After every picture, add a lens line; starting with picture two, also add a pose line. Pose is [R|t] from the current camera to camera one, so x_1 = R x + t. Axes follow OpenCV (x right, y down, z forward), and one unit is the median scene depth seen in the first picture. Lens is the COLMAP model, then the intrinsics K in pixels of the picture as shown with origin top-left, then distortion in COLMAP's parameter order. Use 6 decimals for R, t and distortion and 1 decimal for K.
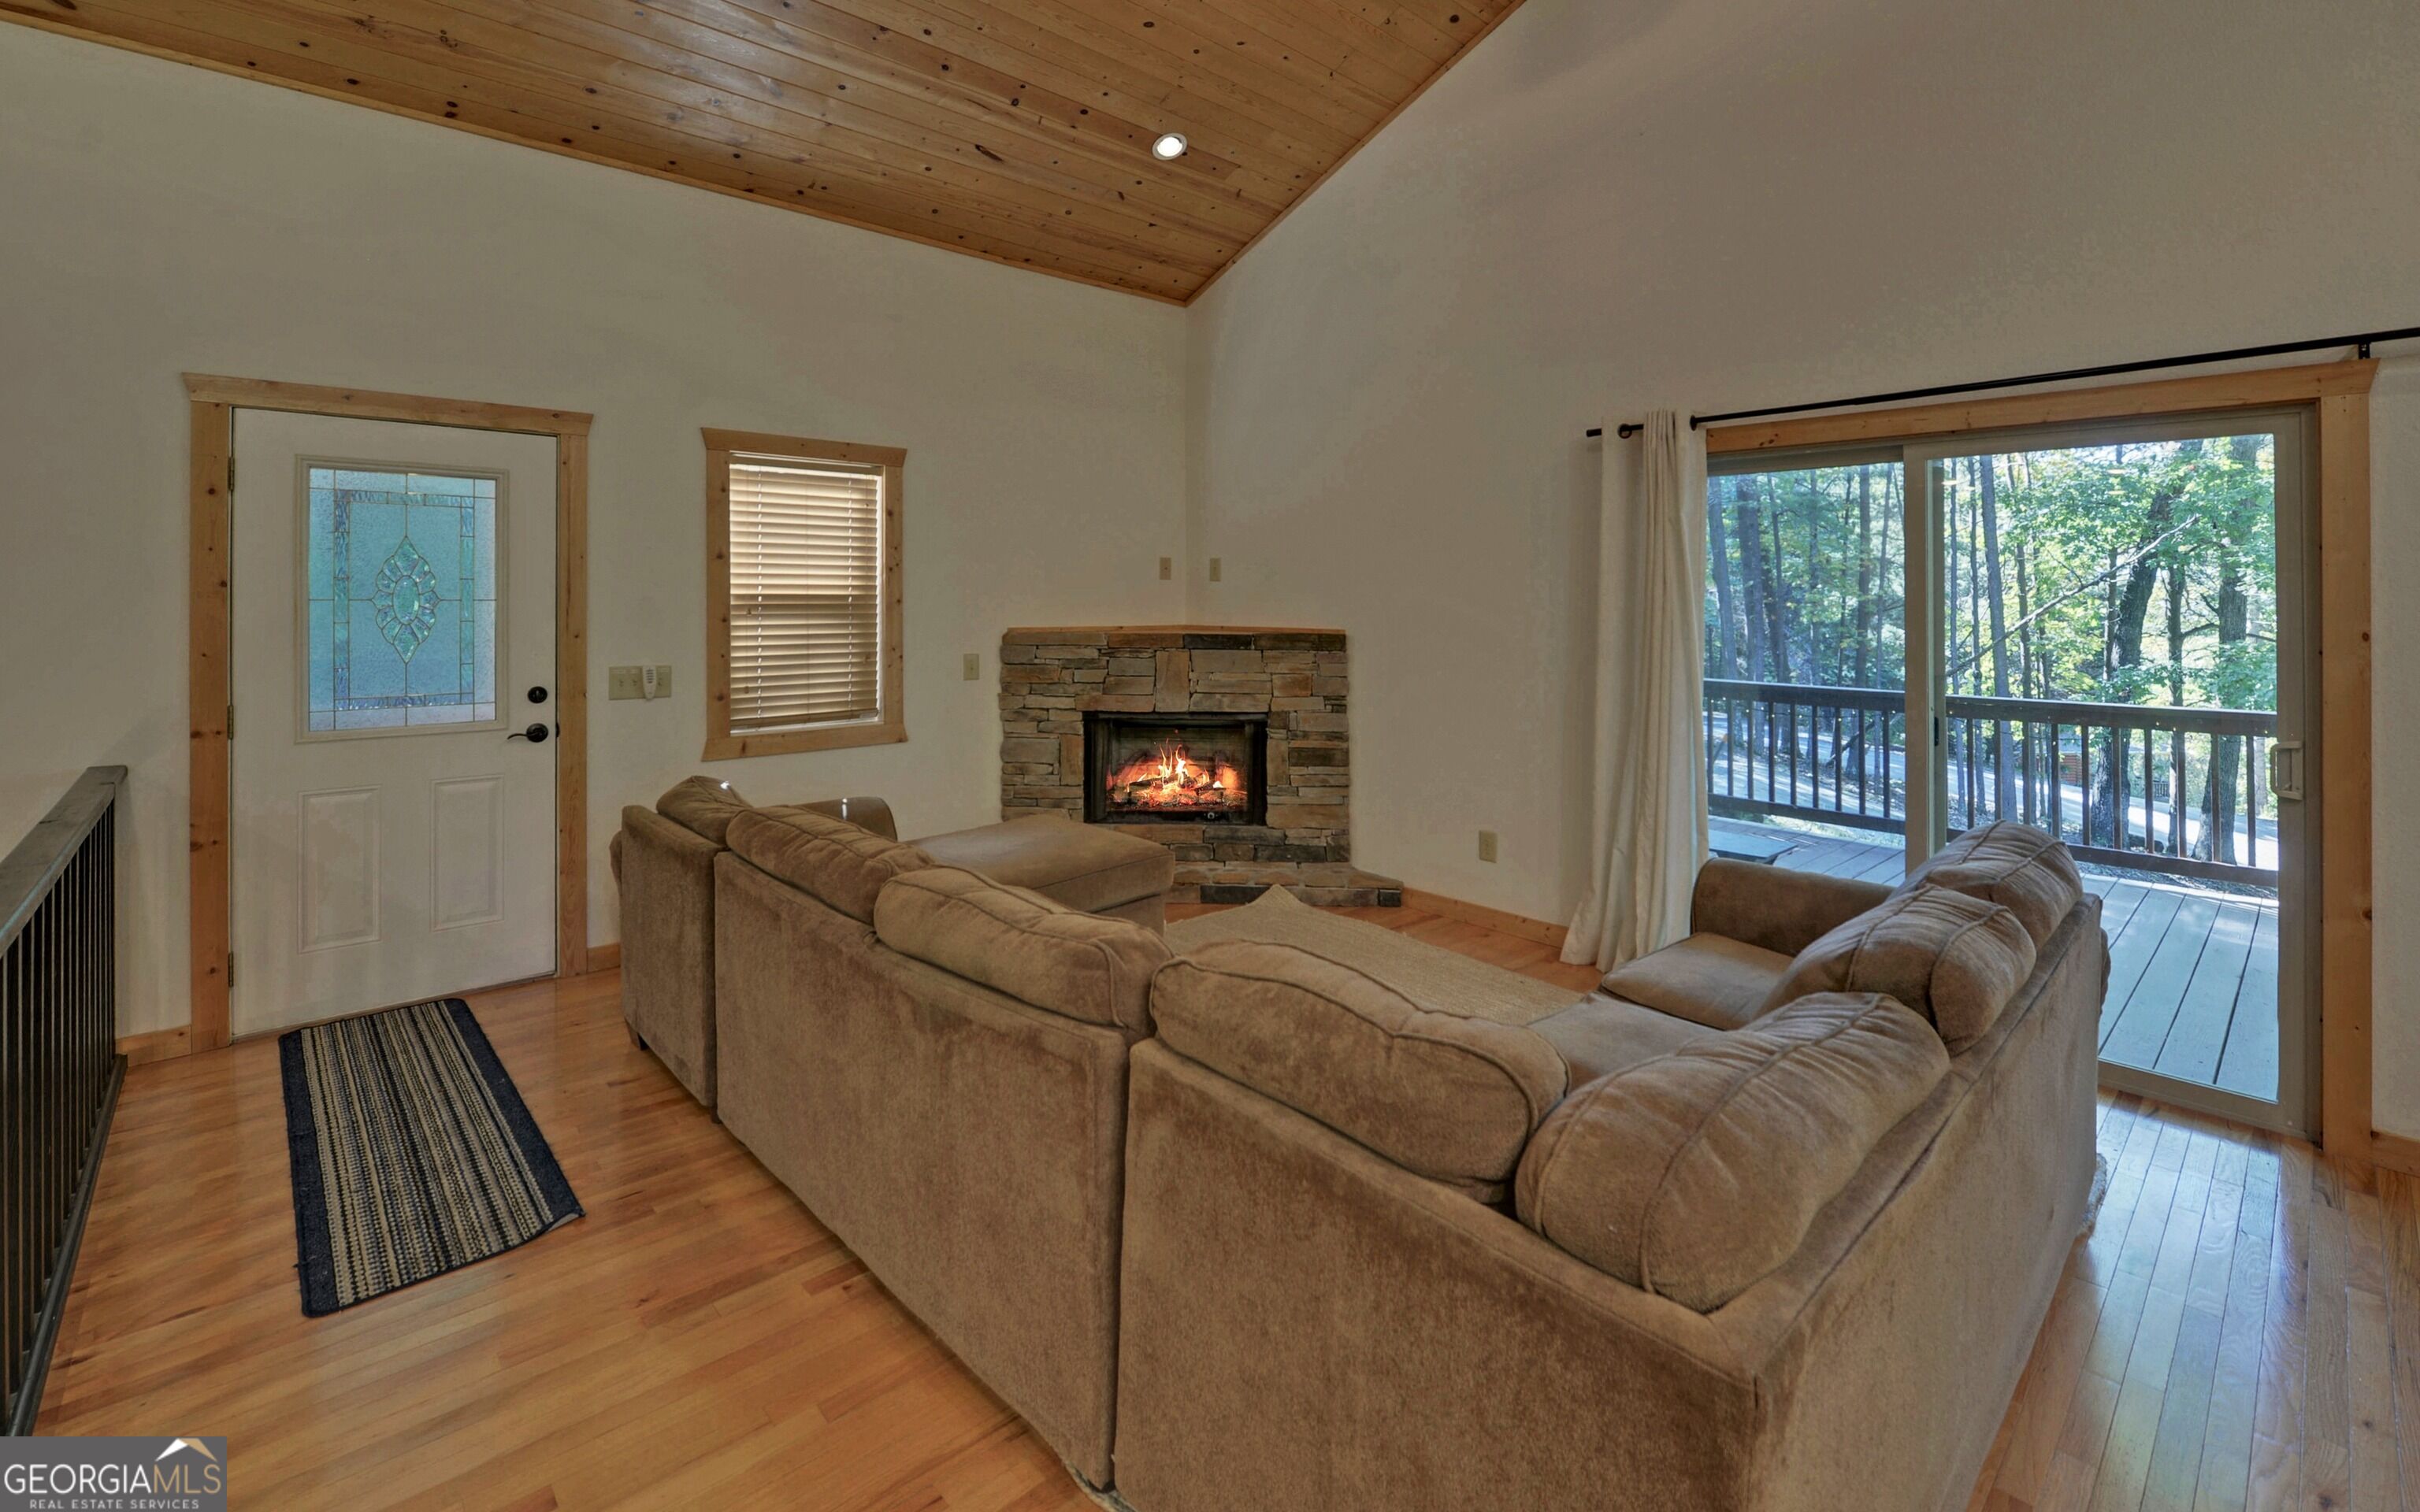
lens RADIAL K [[1046.2, 0, 1140.0], [0, 1046.2, 593.4], [0, 0, 1]] dist [-0.013345, -0.000112]
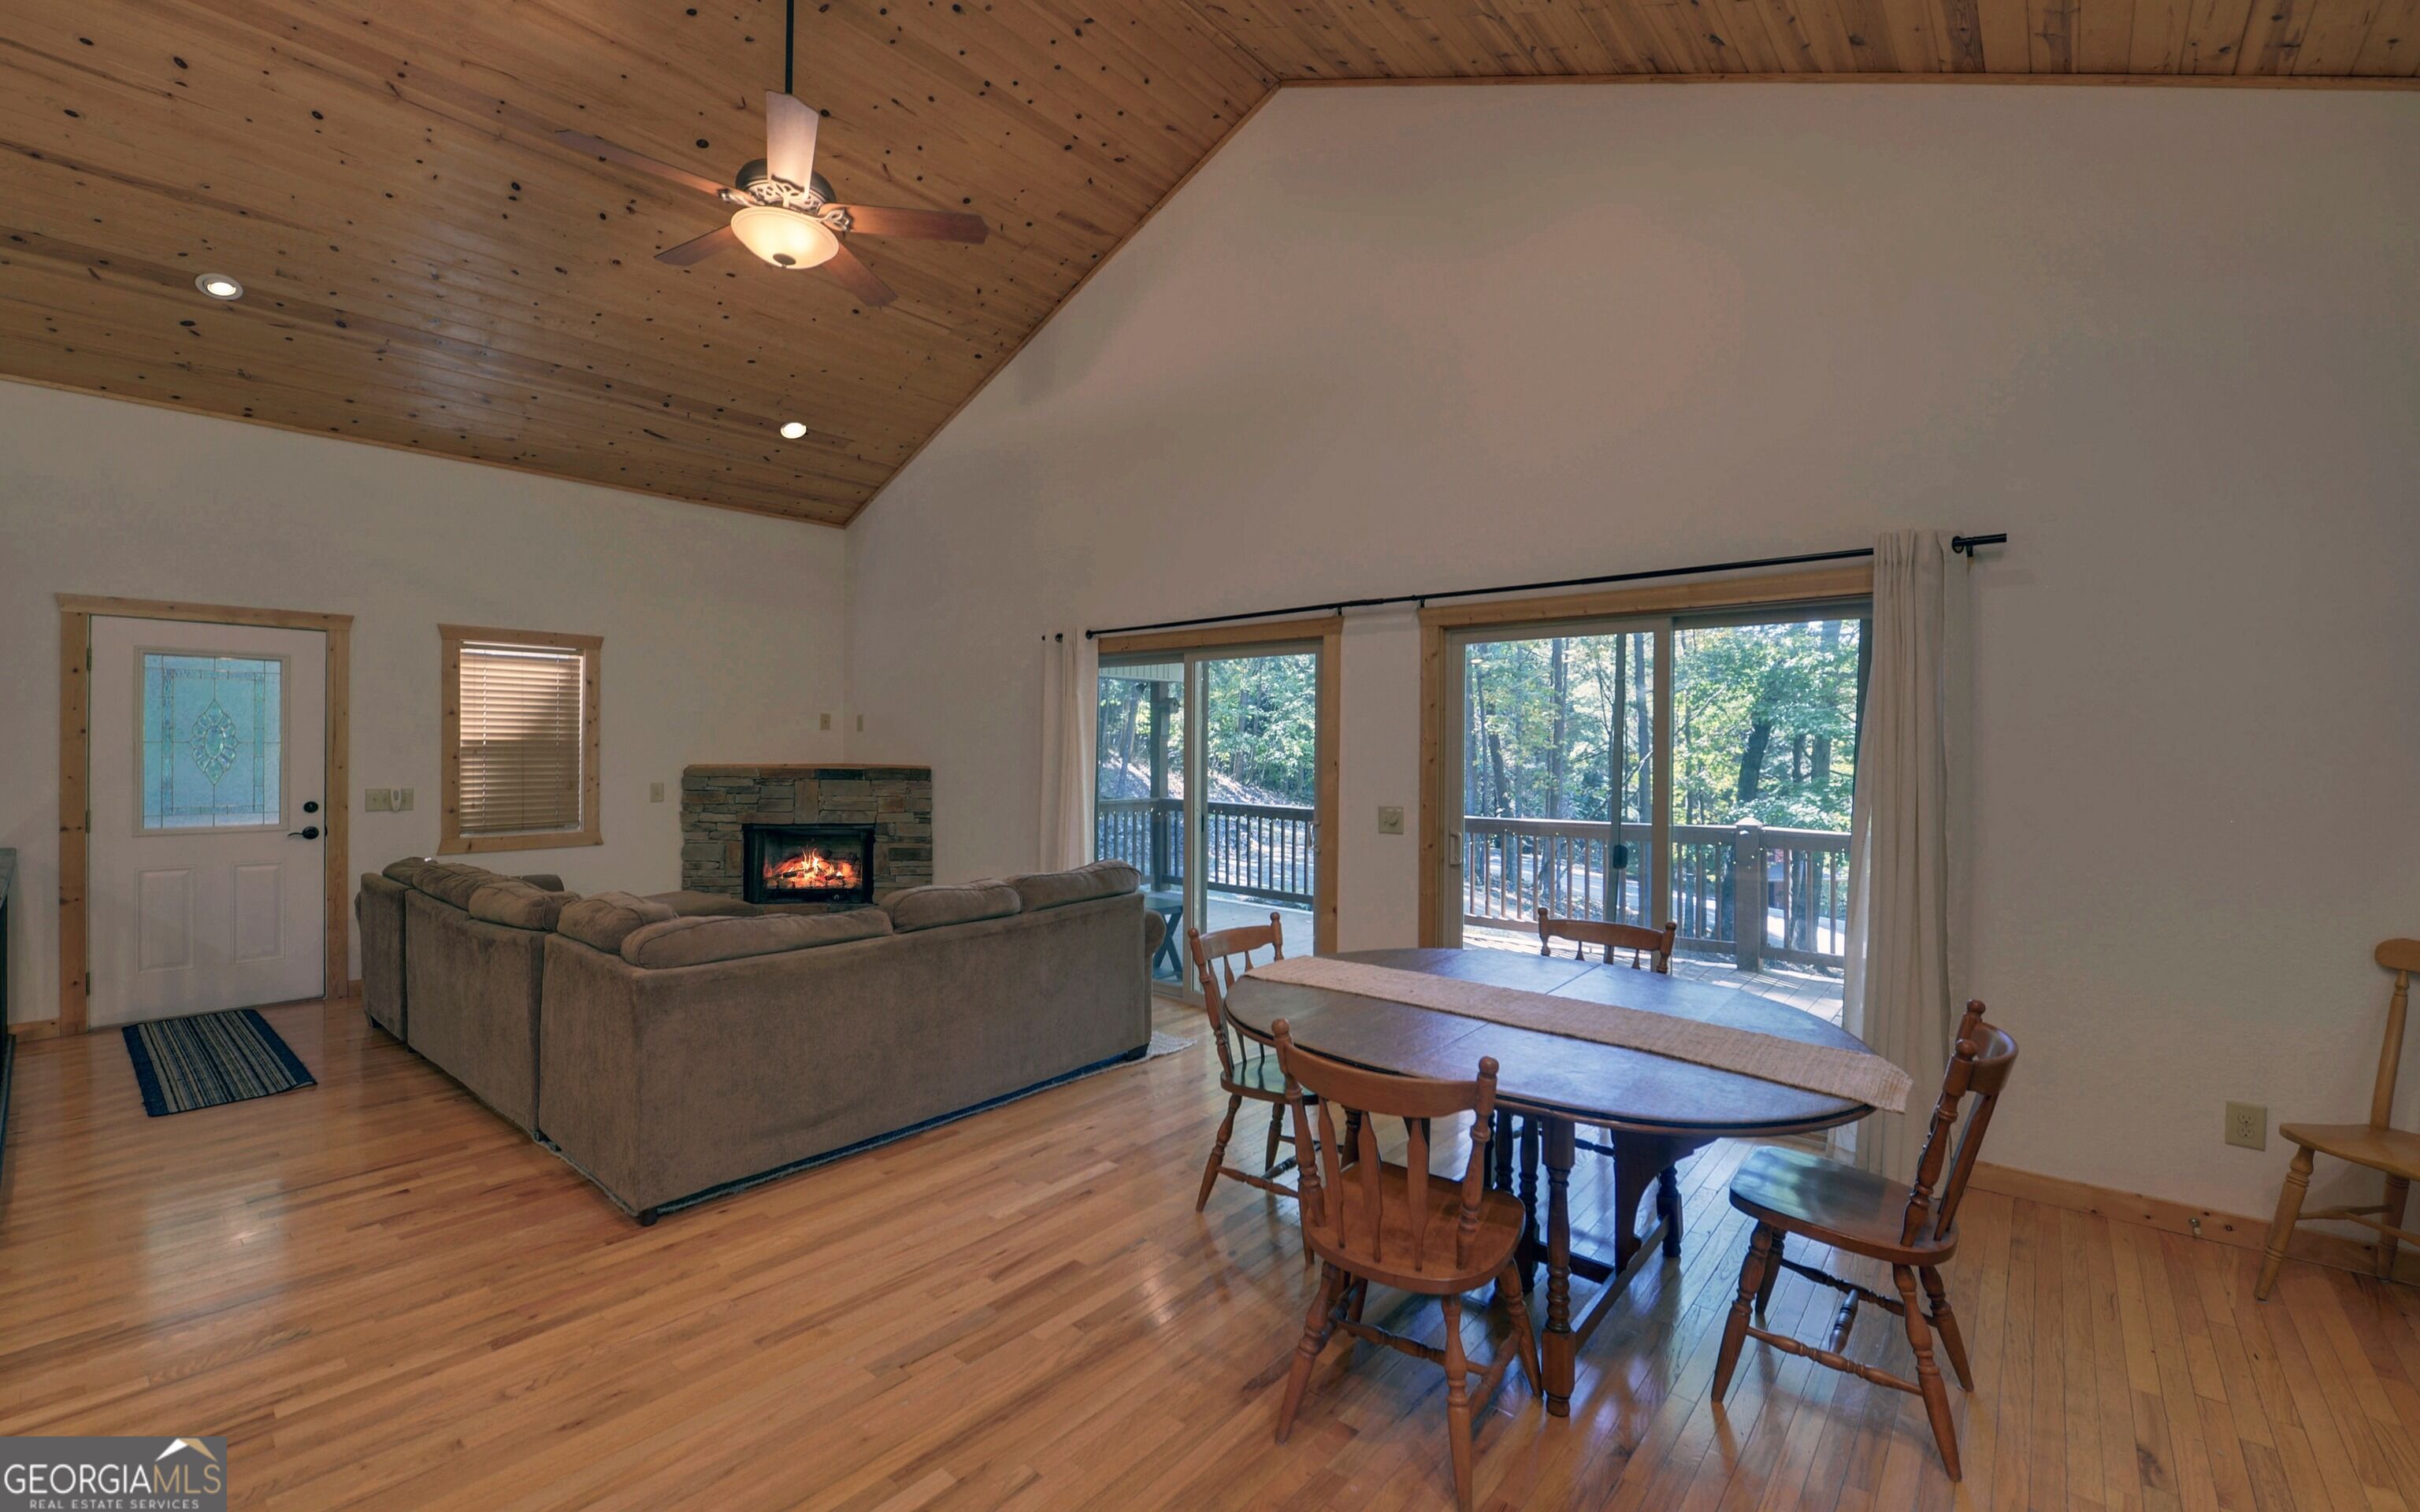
lens RADIAL K [[1005.8, 0, 1132.2], [0, 1005.8, 742.7], [0, 0, 1]] dist [-0.019471, -0.000343]
pose [[0.992454, 0.002973, 0.122580, 0.405340], [-0.003018, 0.999995, 0.000179, 0.002779], [-0.122579, -0.000547, 0.992459, -0.539442]]
